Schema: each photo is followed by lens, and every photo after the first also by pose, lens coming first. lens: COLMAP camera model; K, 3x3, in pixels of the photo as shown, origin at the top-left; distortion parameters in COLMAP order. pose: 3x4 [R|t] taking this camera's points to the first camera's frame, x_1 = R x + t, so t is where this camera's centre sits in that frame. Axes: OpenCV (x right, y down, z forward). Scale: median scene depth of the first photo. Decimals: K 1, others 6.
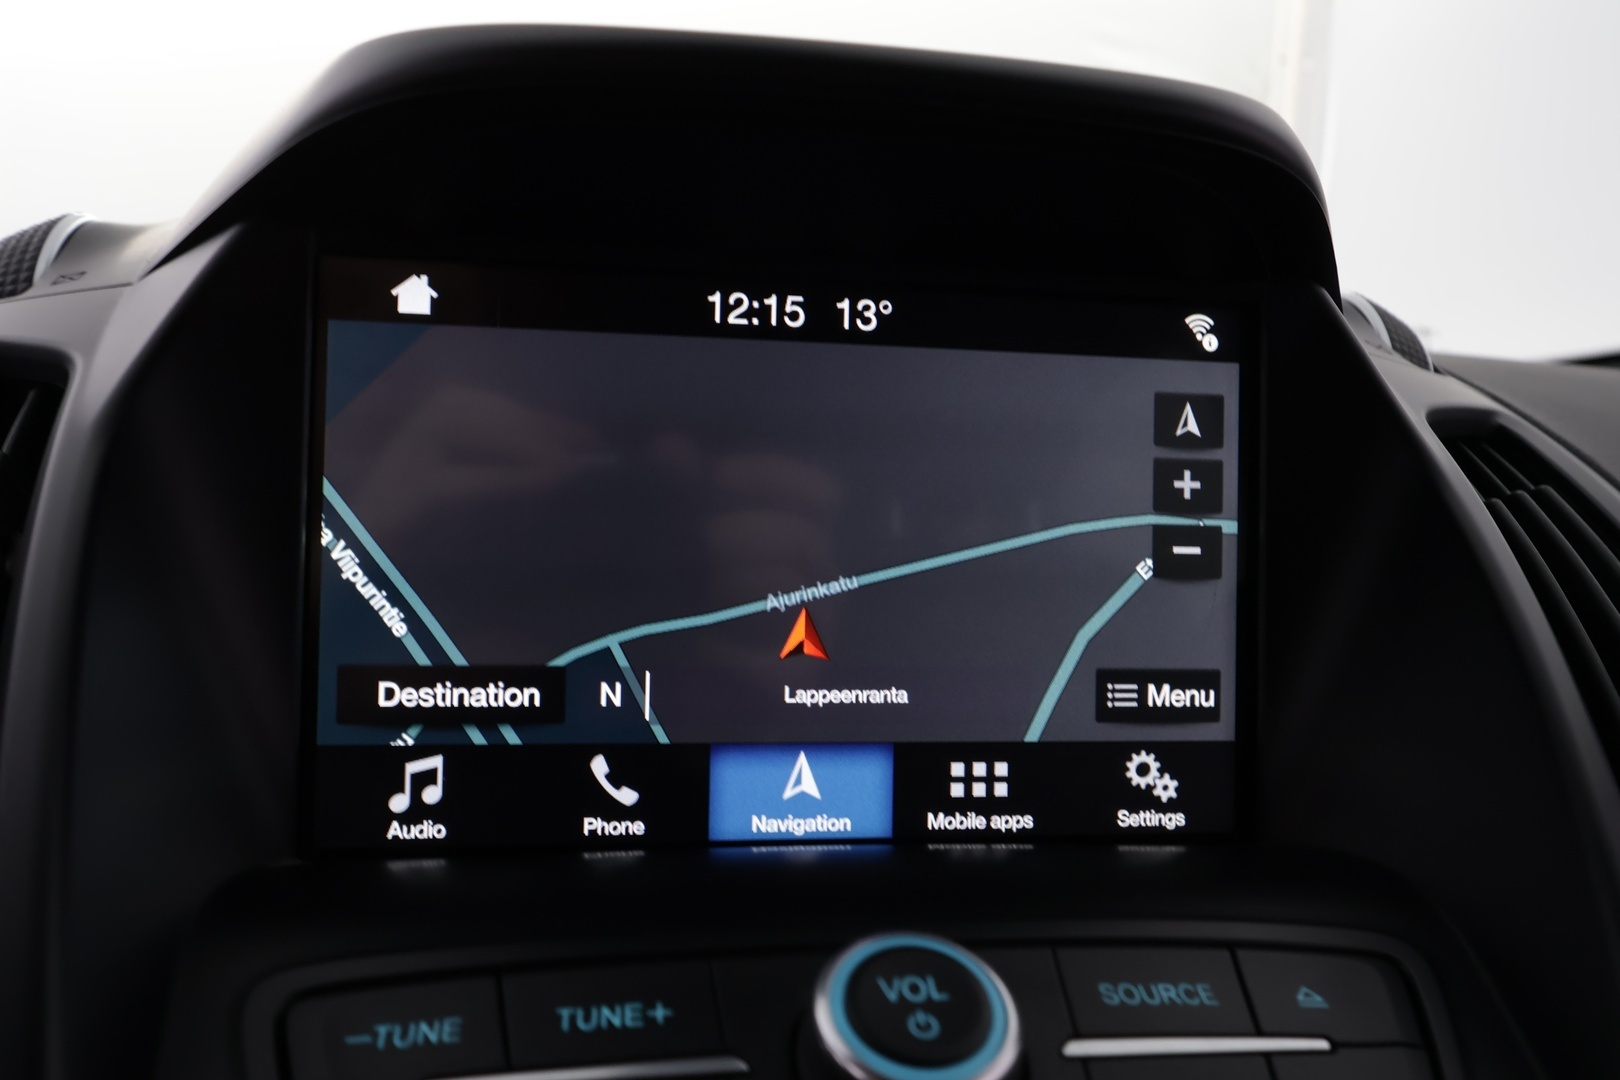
lens RADIAL K [[1243.0, 0, 806.0], [0, 1243.0, 547.5], [0, 0, 1]] dist [0.006461, 0.008059]
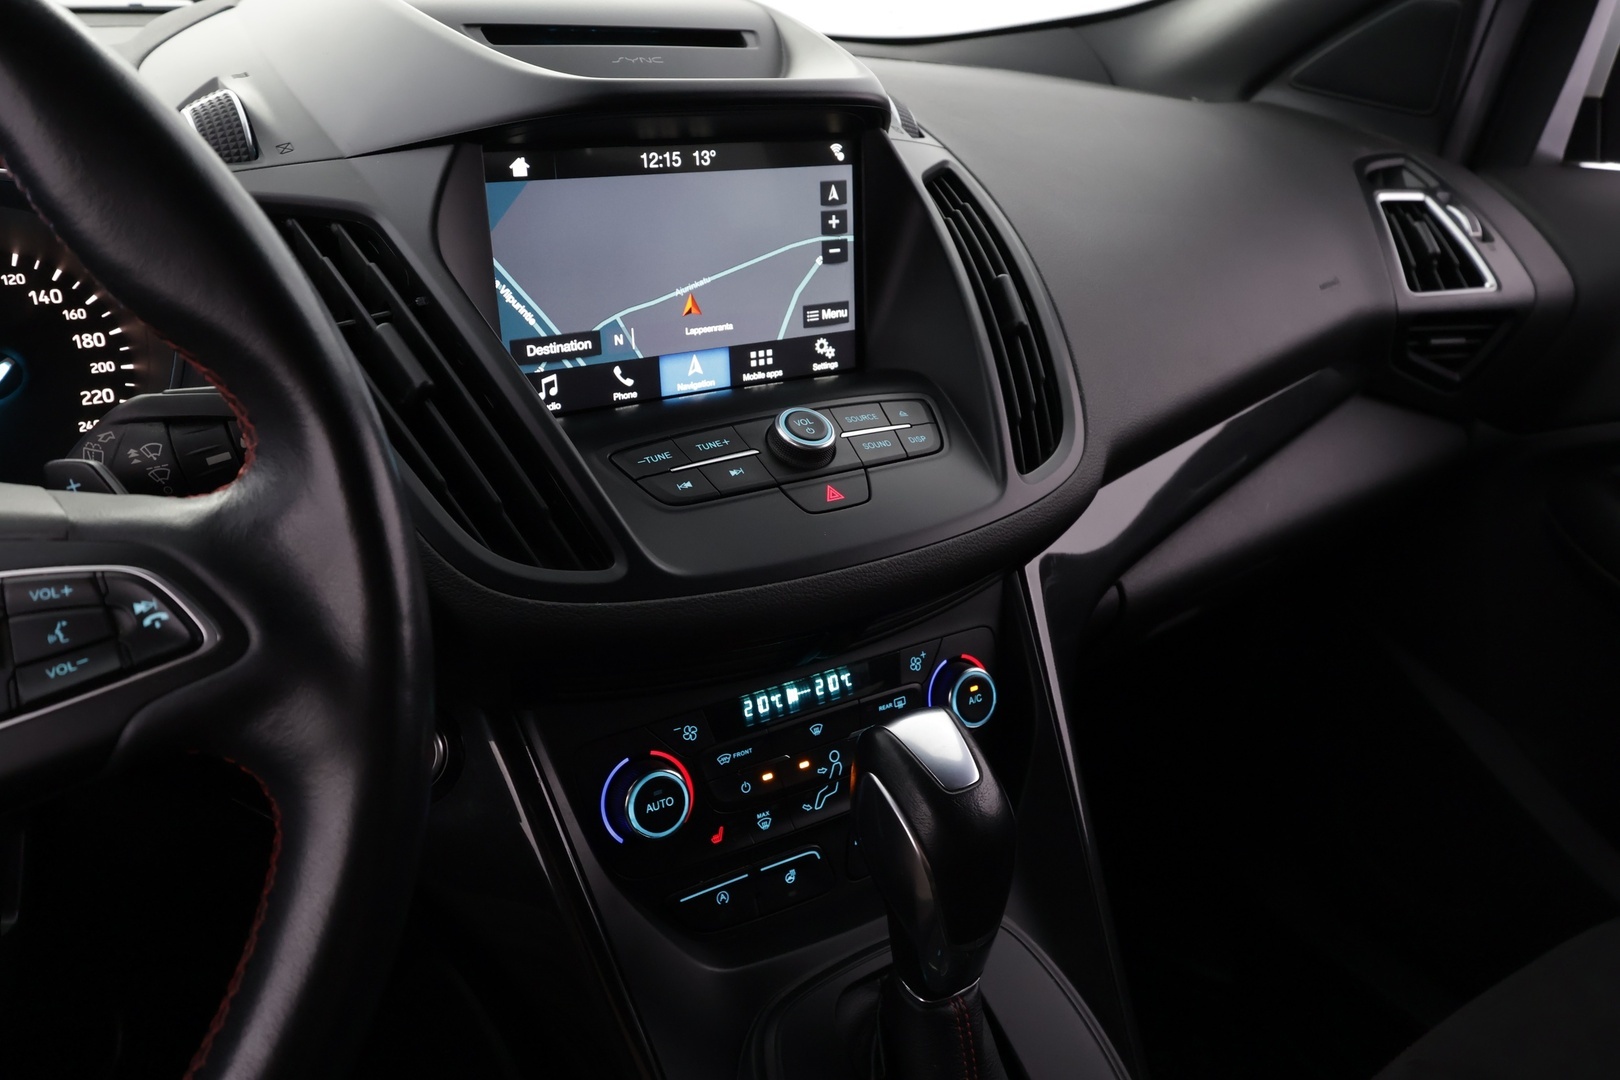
lens RADIAL K [[1243.0, 0, 798.1], [0, 1243.0, 536.0], [0, 0, 1]] dist [0.006461, 0.008059]
pose [[0.914483, -0.168480, 0.367879, -0.746520], [0.039255, 0.941841, 0.333760, -0.290574], [-0.402715, -0.290777, 0.867911, -1.220952]]
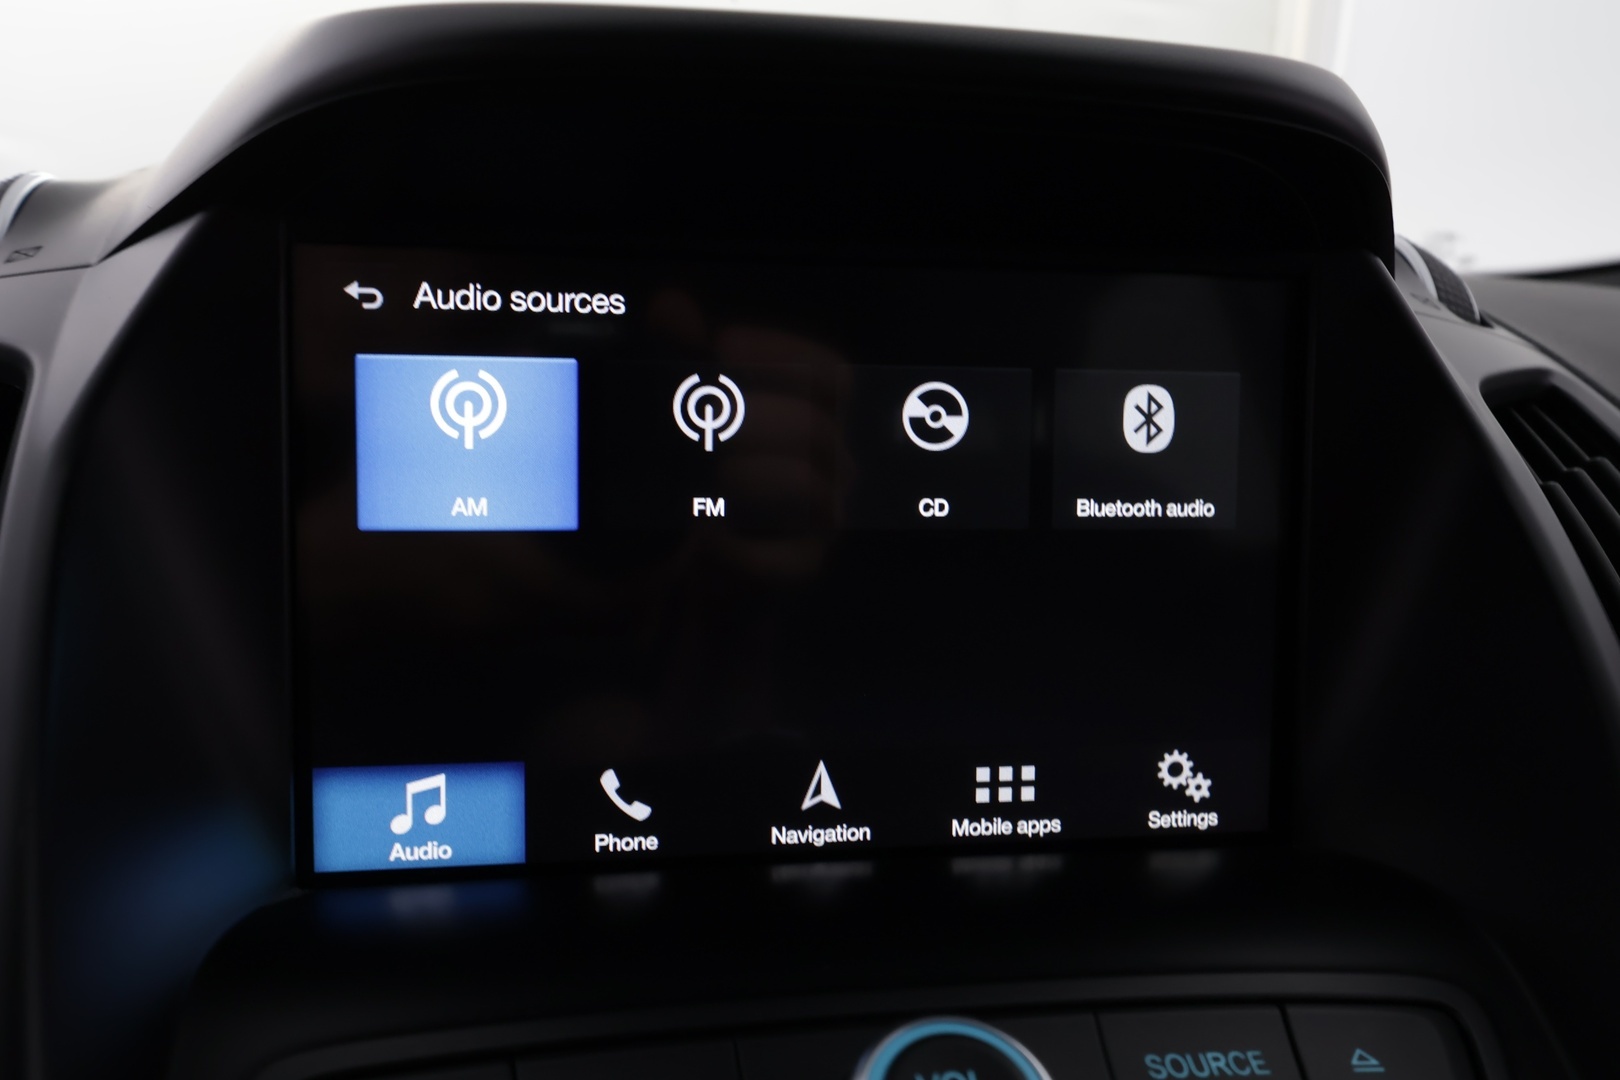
lens RADIAL K [[1243.0, 0, 806.8], [0, 1243.0, 539.8], [0, 0, 1]] dist [0.006461, 0.008059]
pose [[0.999954, -0.009461, 0.001343, -0.013880], [0.009310, 0.996244, 0.086093, -0.087186], [-0.002152, -0.086077, 0.996286, 0.061735]]
